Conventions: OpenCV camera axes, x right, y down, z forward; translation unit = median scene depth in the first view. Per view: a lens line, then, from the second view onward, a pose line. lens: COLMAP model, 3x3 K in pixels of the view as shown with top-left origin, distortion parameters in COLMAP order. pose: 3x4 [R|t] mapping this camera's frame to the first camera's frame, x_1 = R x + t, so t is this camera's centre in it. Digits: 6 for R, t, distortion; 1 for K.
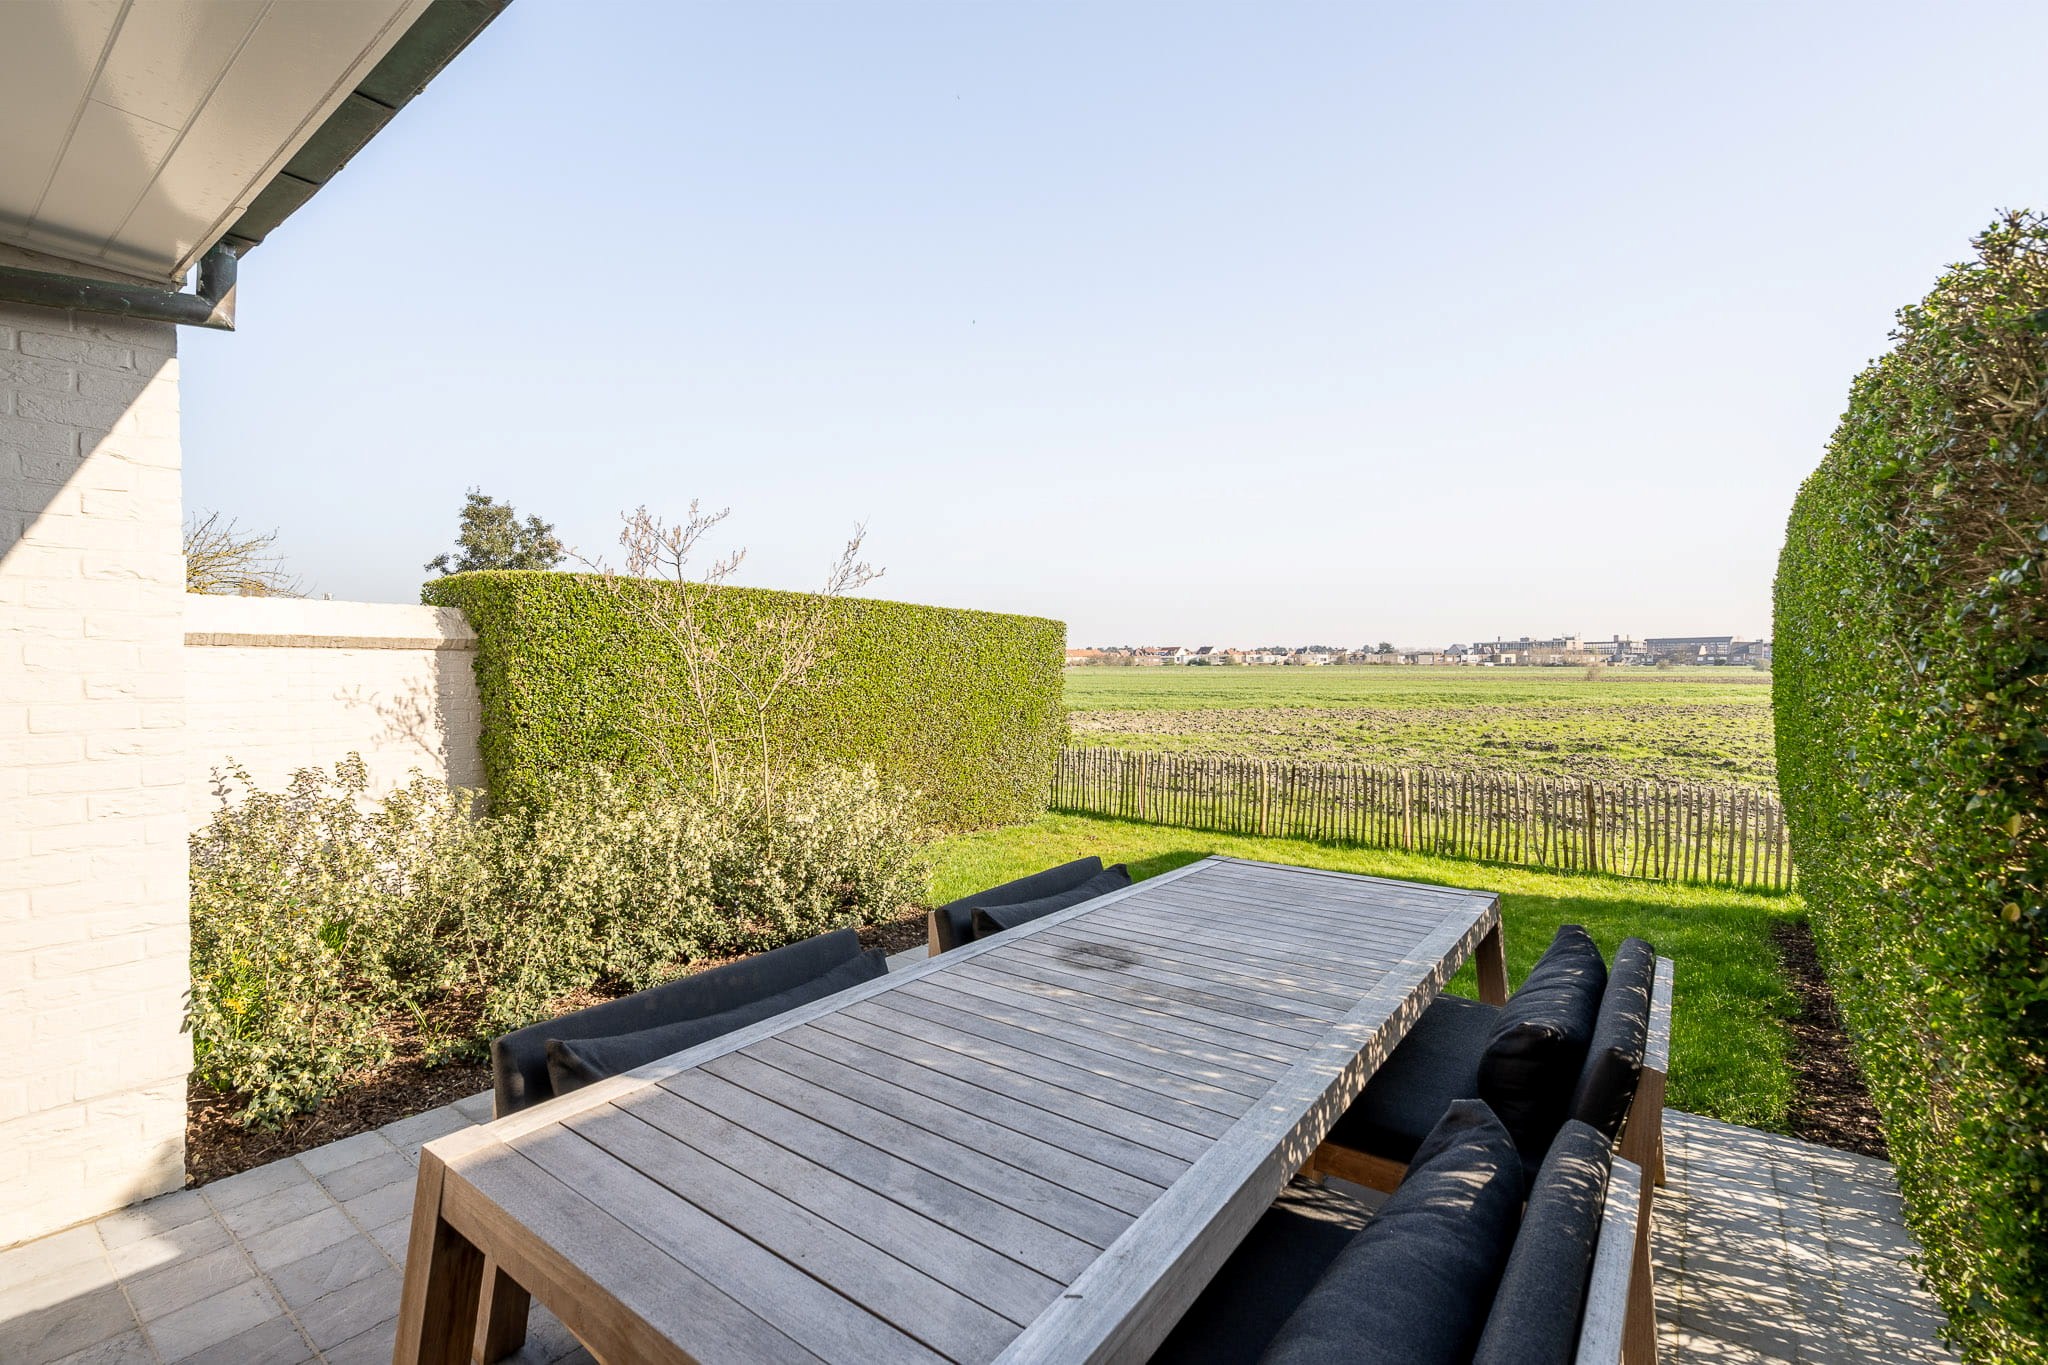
lens RADIAL K [[900.0, 0, 1009.4], [0, 900.0, 671.2], [0, 0, 1]] dist [0.000080, -0.000419]
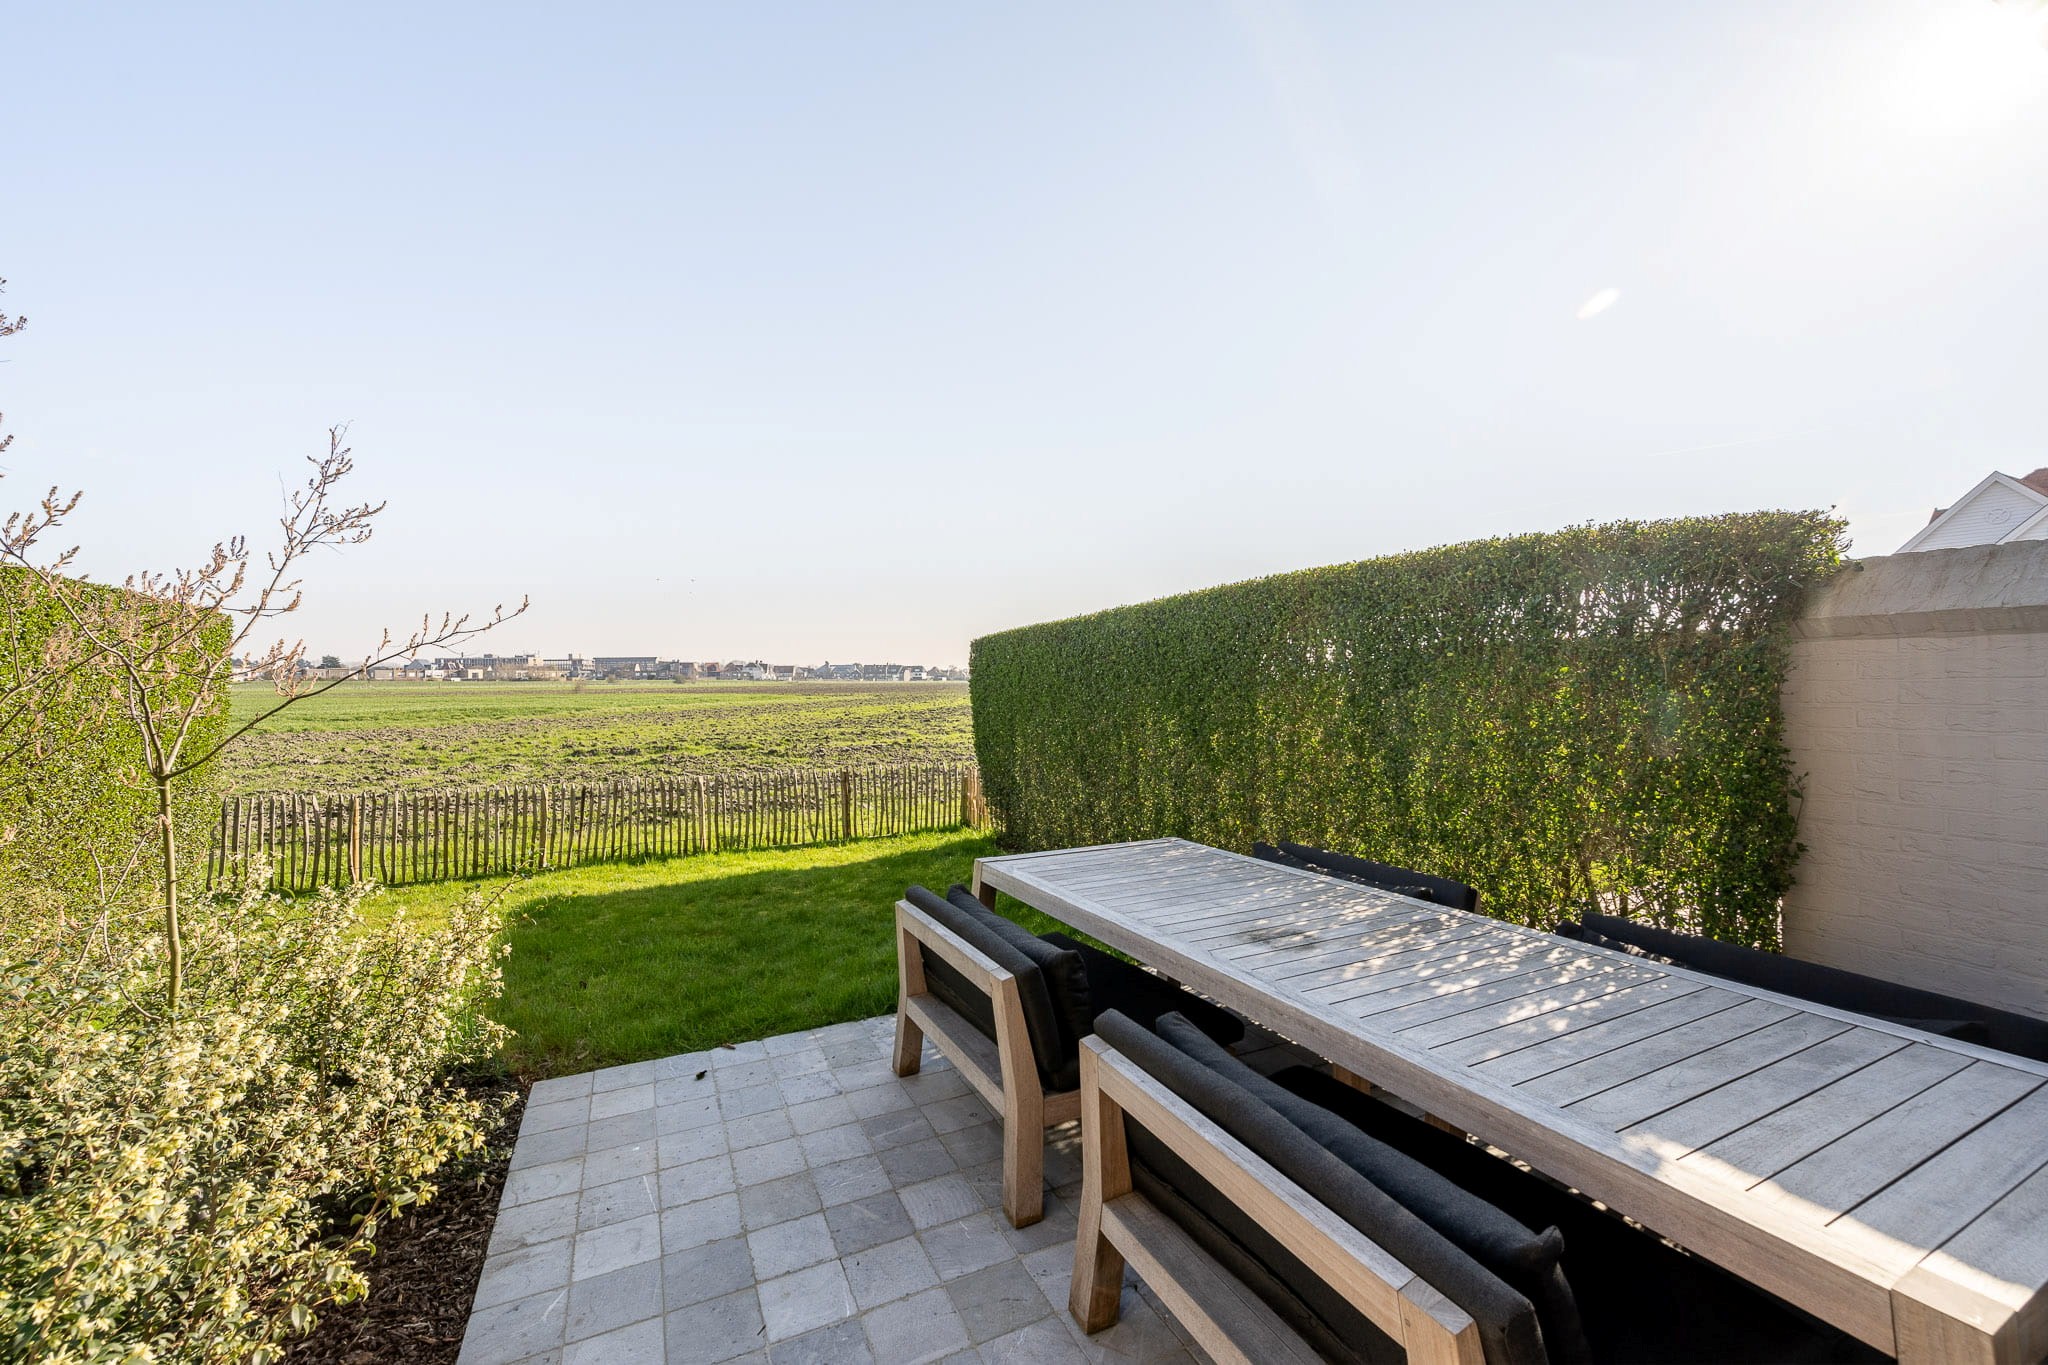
lens RADIAL K [[817.3, 0, 1028.8], [0, 817.3, 676.8], [0, 0, 1]] dist [0.000158, 0.000892]
pose [[0.446270, -0.001056, 0.894898, -0.225521], [0.010634, 0.999935, -0.004123, -0.000718], [-0.894835, 0.011357, 0.446253, 0.198341]]
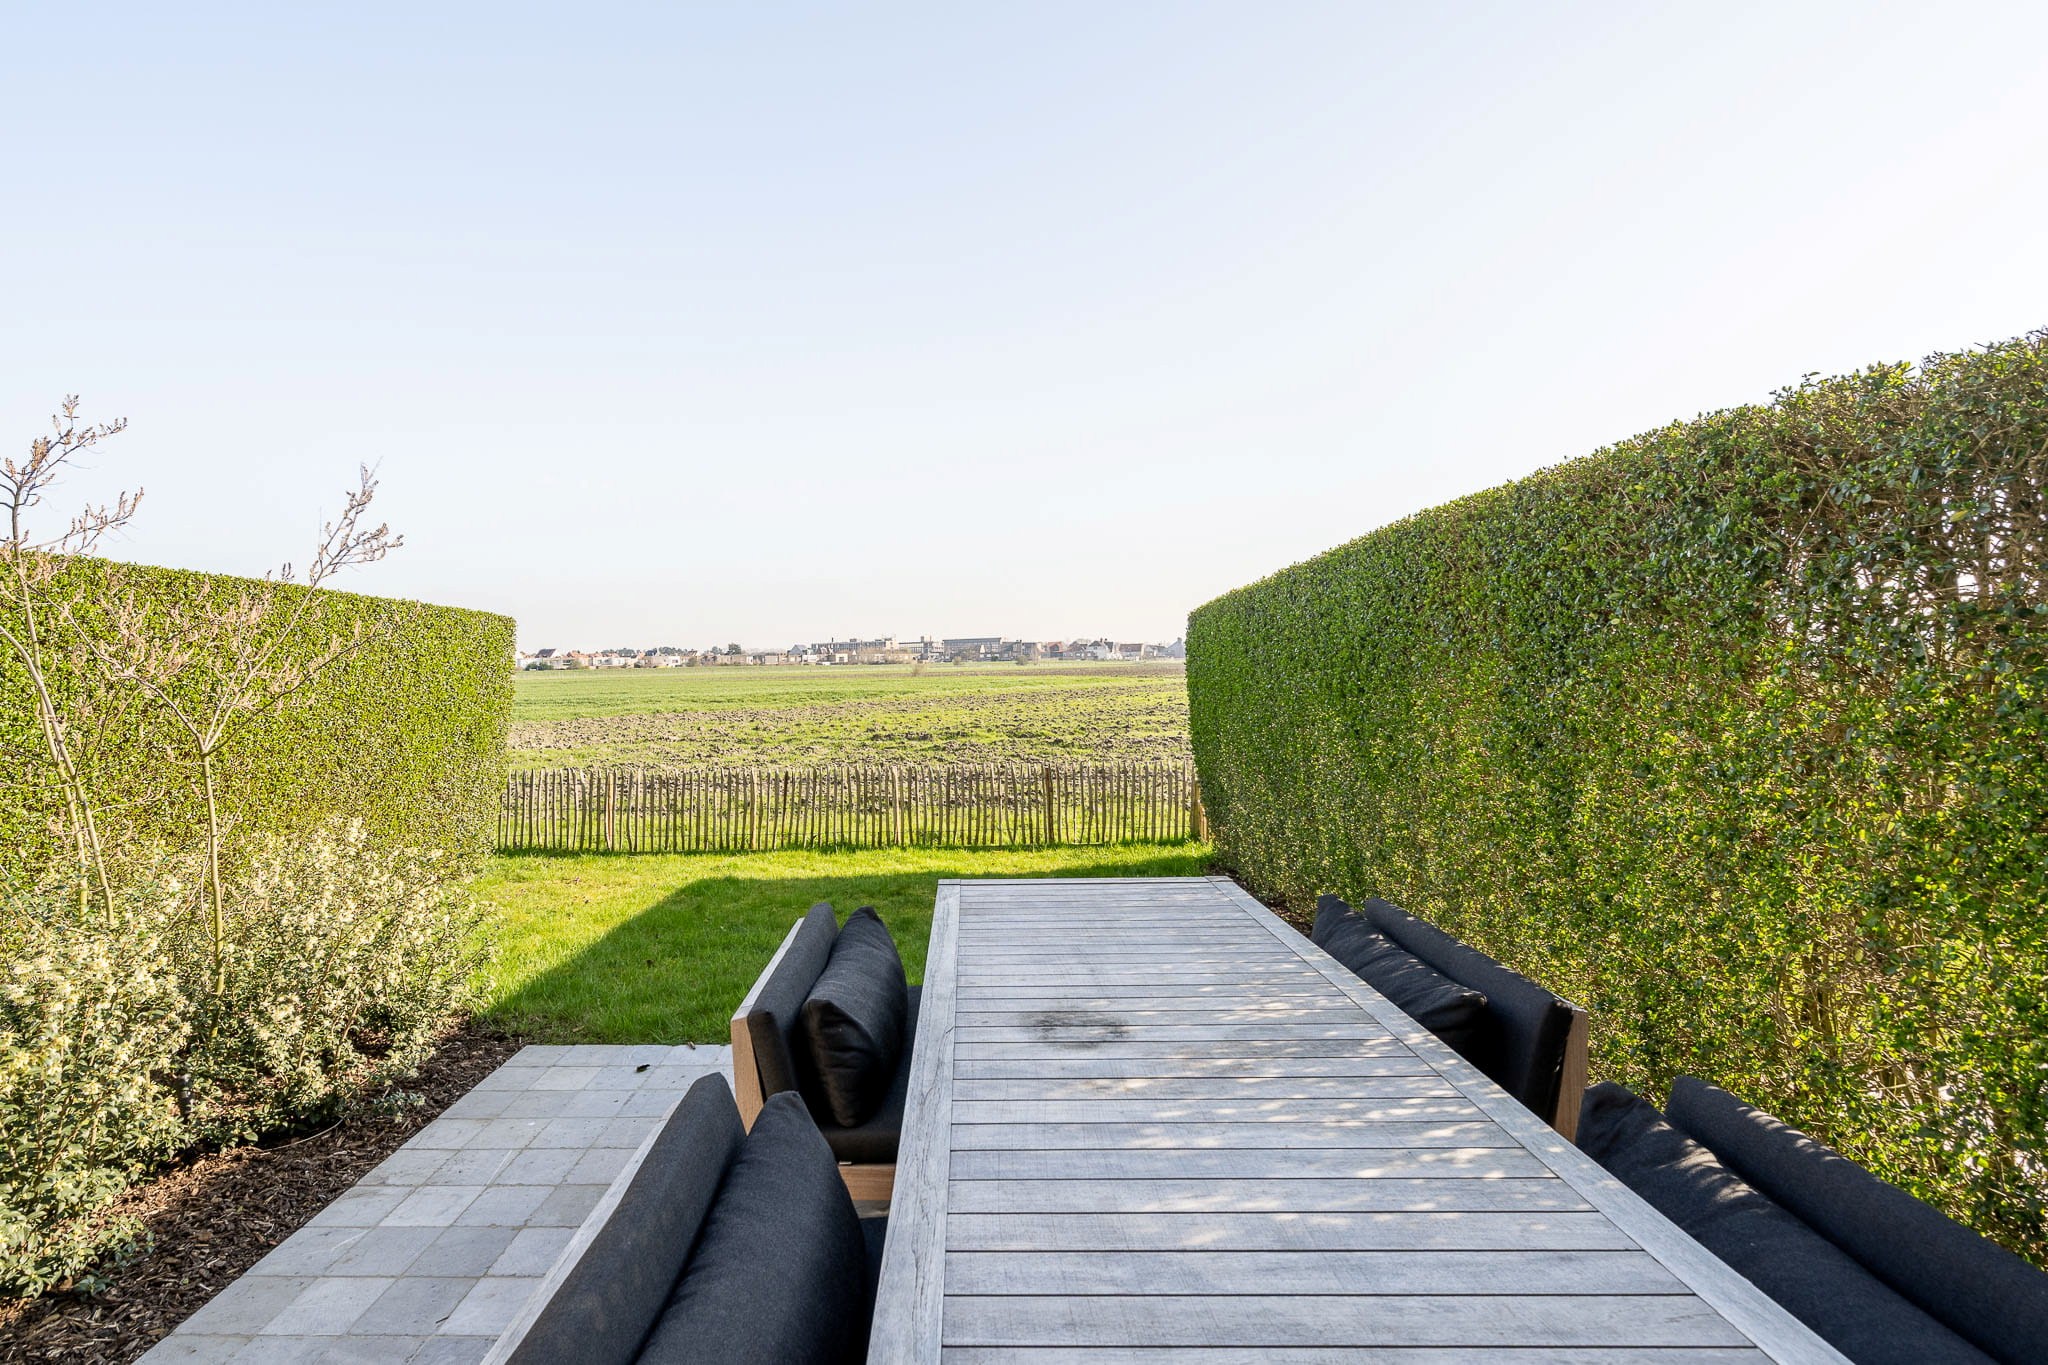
lens RADIAL K [[941.0, 0, 941.1], [0, 941.0, 659.1], [0, 0, 1]] dist [-0.000941, 0.000047]
pose [[0.816729, -0.013757, 0.576857, -0.114829], [0.022890, 0.999701, -0.008567, -0.001835], [-0.576567, 0.020201, 0.816800, 0.089368]]
